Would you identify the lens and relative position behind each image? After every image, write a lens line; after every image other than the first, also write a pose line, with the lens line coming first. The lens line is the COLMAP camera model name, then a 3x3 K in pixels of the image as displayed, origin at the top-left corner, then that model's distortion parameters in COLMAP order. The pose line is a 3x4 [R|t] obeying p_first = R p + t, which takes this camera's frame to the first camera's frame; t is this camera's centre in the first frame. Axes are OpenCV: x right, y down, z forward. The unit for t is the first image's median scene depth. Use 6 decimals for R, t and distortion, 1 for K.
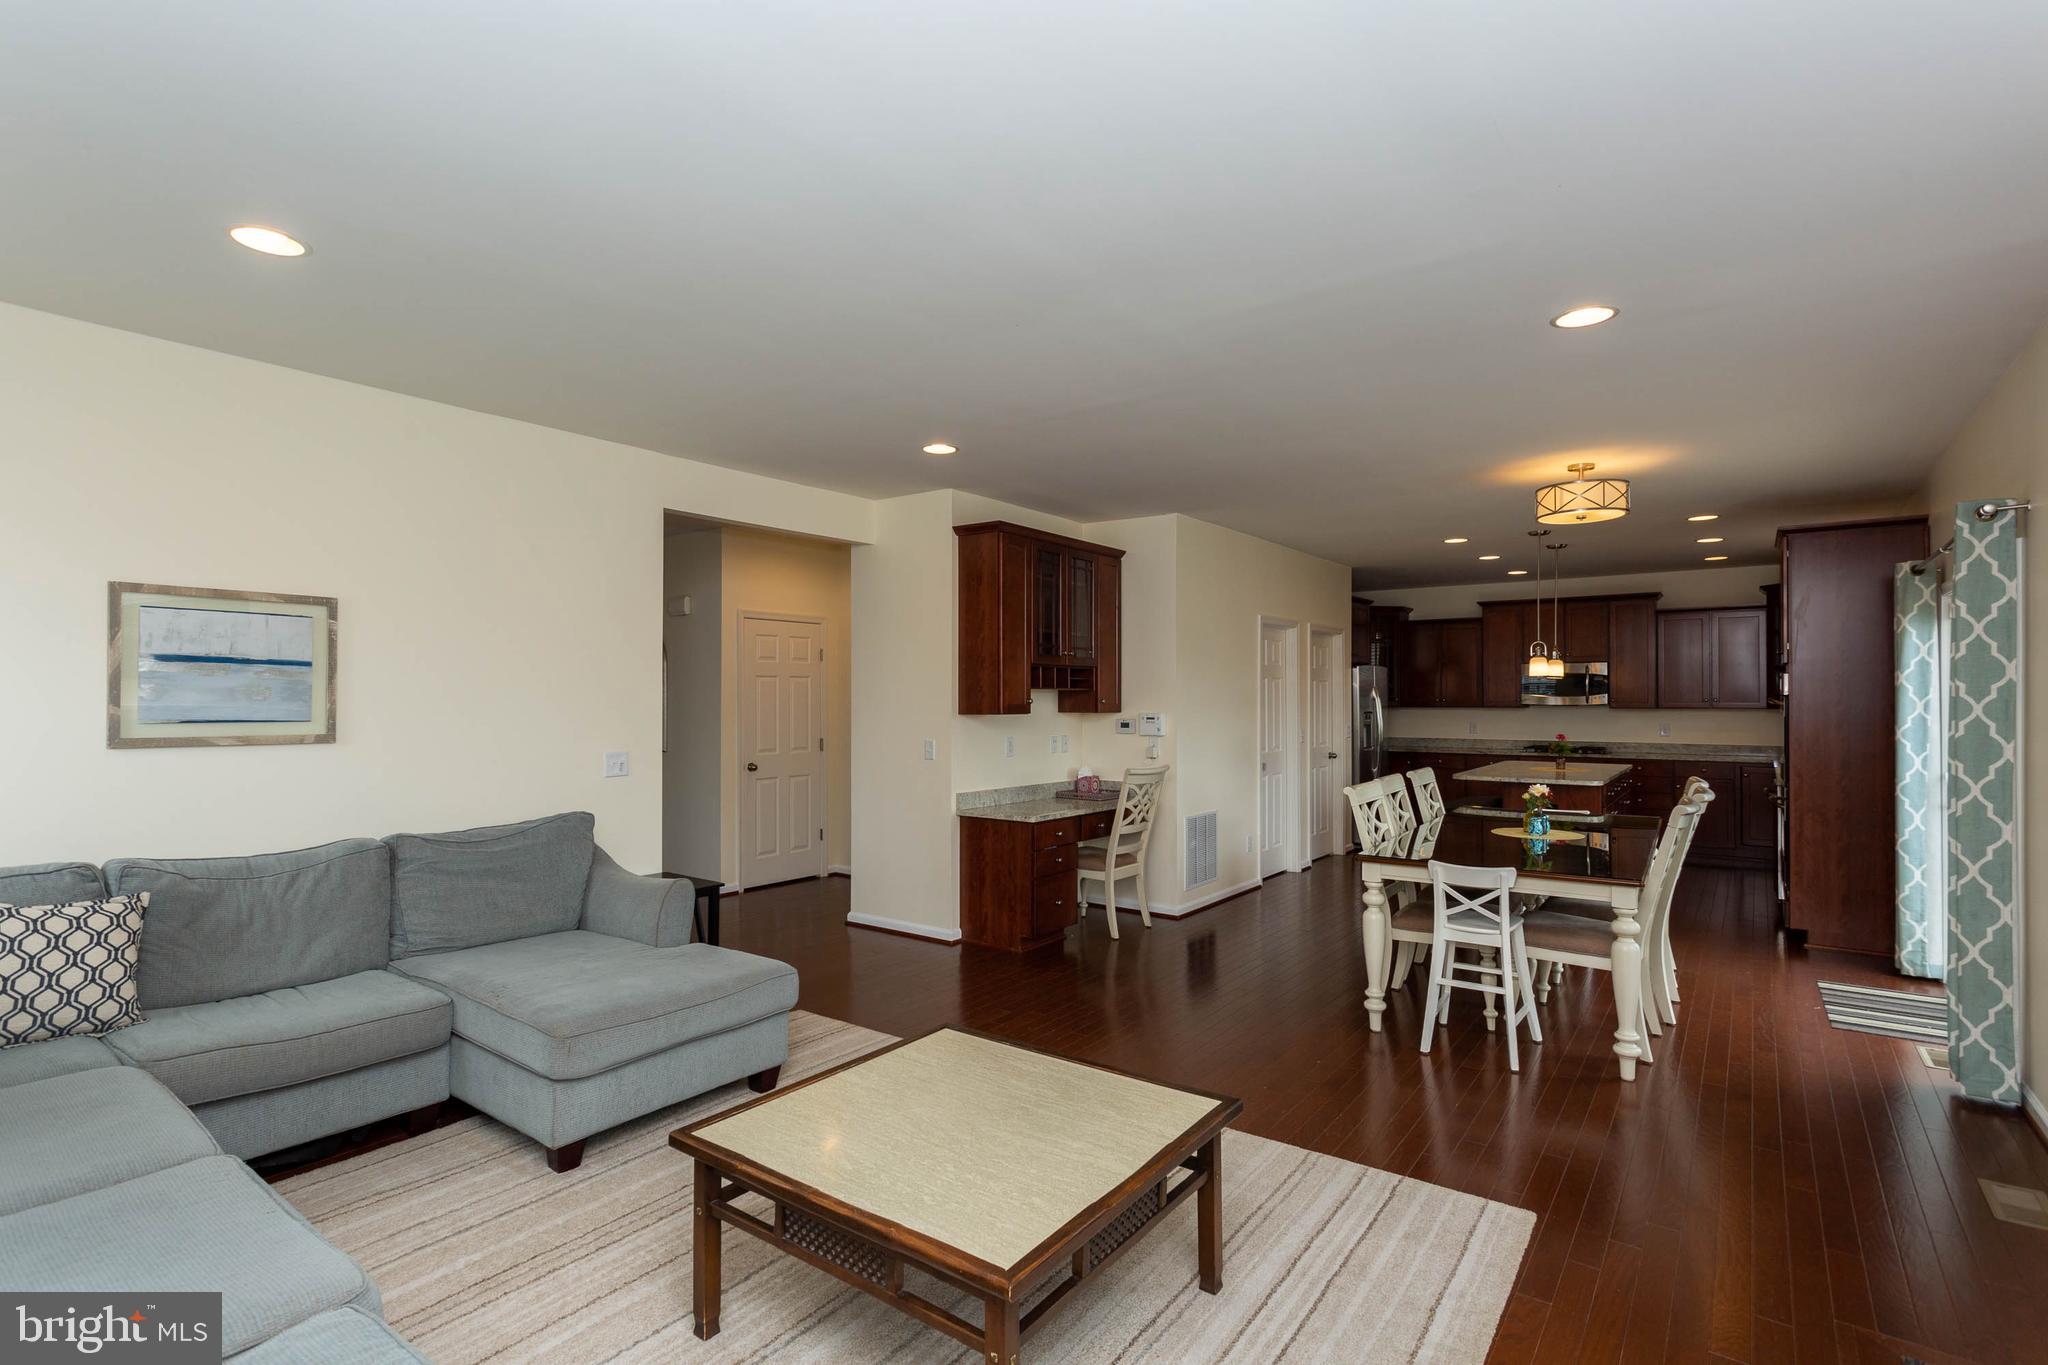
lens RADIAL K [[994.9, 0, 1016.8], [0, 994.9, 683.9], [0, 0, 1]] dist [0.007187, -0.002035]
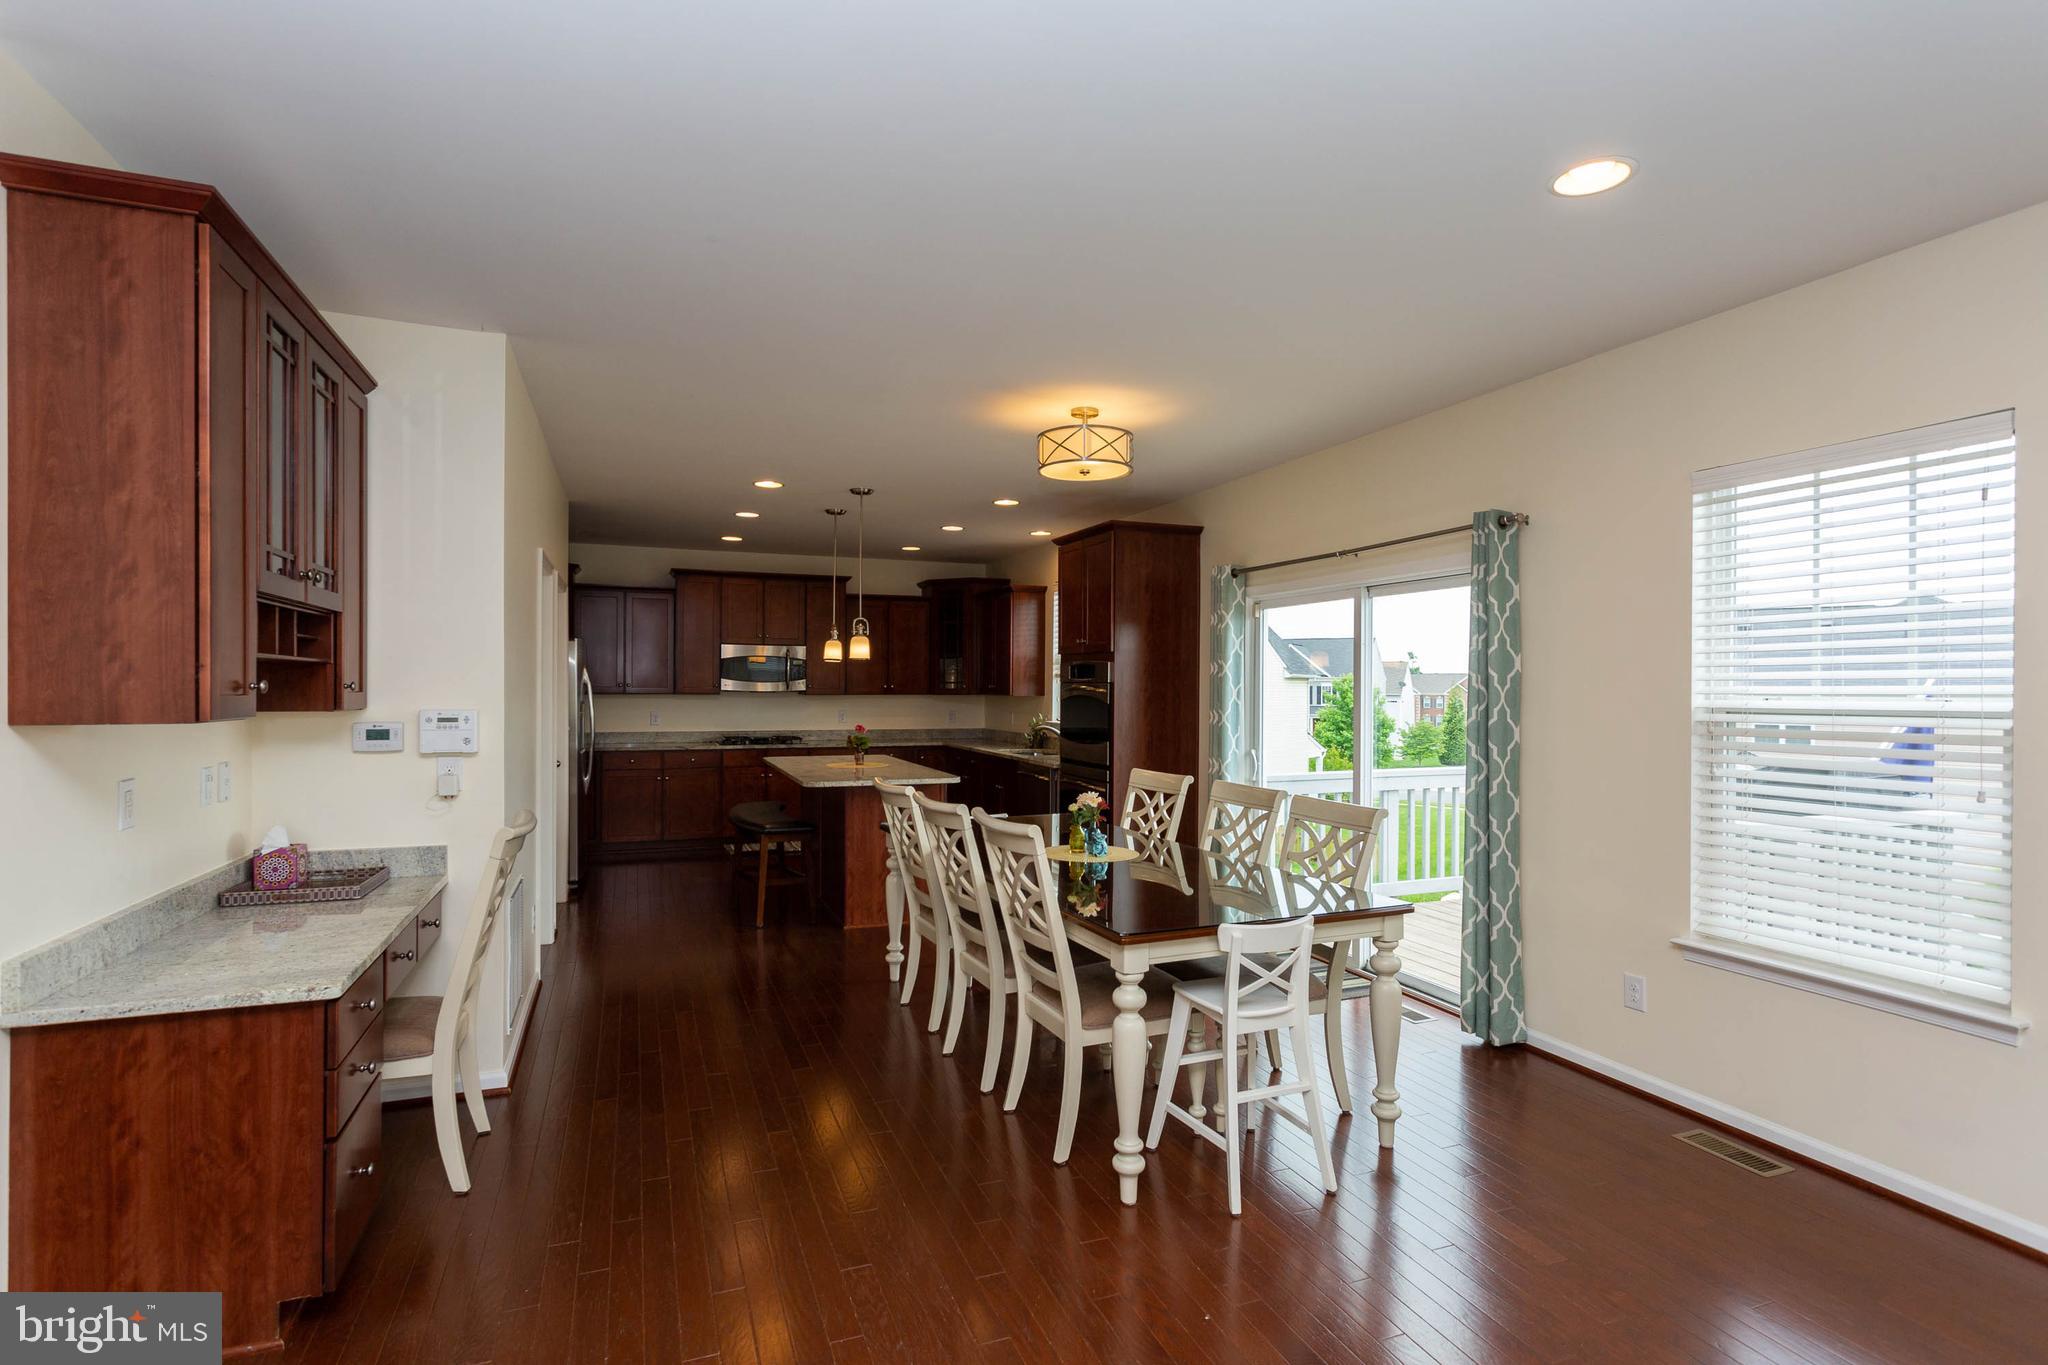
lens RADIAL K [[994.9, 0, 1019.7], [0, 994.9, 686.7], [0, 0, 1]] dist [0.007187, -0.002035]
pose [[0.529937, 0.002593, 0.848033, -0.141136], [-0.017717, 0.999811, 0.008014, 0.007936], [-0.847852, -0.019272, 0.529883, 0.463286]]
